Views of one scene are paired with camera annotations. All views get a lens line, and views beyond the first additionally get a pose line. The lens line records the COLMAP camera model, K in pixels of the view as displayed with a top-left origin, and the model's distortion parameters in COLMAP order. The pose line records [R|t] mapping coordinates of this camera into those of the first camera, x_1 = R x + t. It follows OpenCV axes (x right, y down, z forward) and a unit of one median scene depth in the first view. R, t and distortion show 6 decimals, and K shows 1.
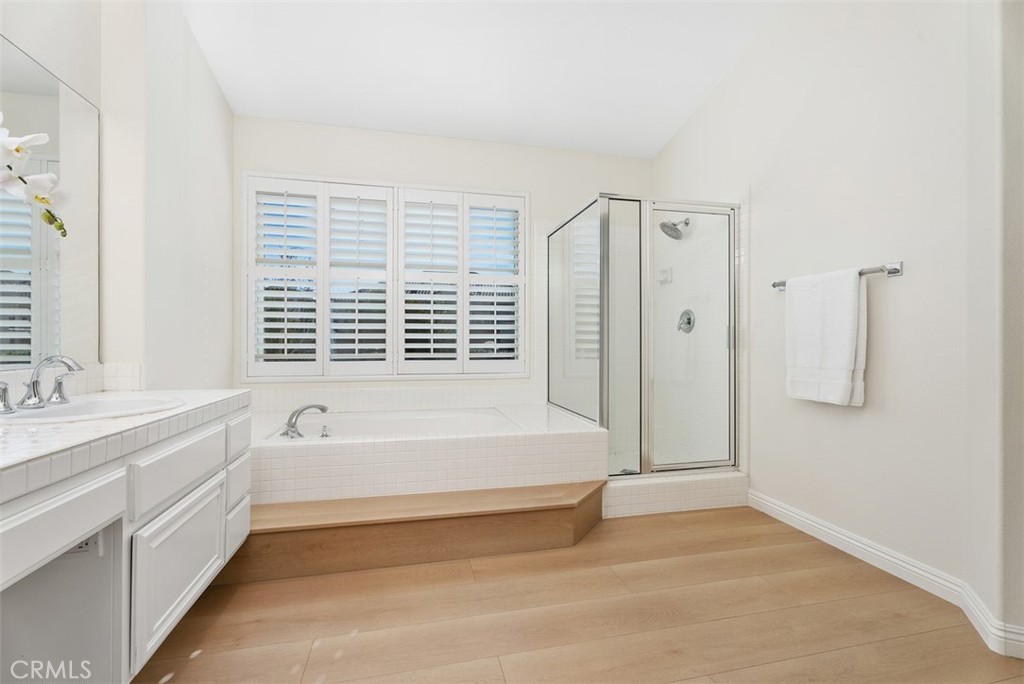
lens RADIAL K [[458.2, 0, 511.5], [0, 458.2, 337.7], [0, 0, 1]] dist [0.001601, 0.000163]
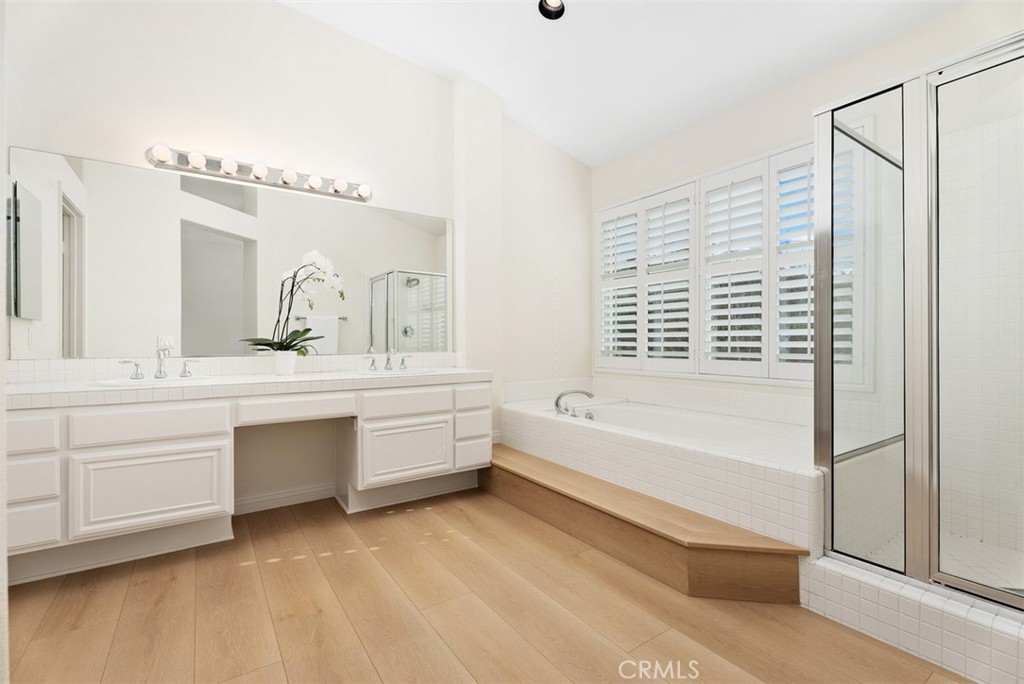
lens RADIAL K [[458.2, 0, 511.5], [0, 458.2, 337.7], [0, 0, 1]] dist [0.001601, 0.000163]
pose [[0.351692, -0.011369, -0.936047, 0.677404], [0.012814, 0.999891, -0.007330, 0.008273], [0.936028, -0.009416, 0.351799, 0.382356]]
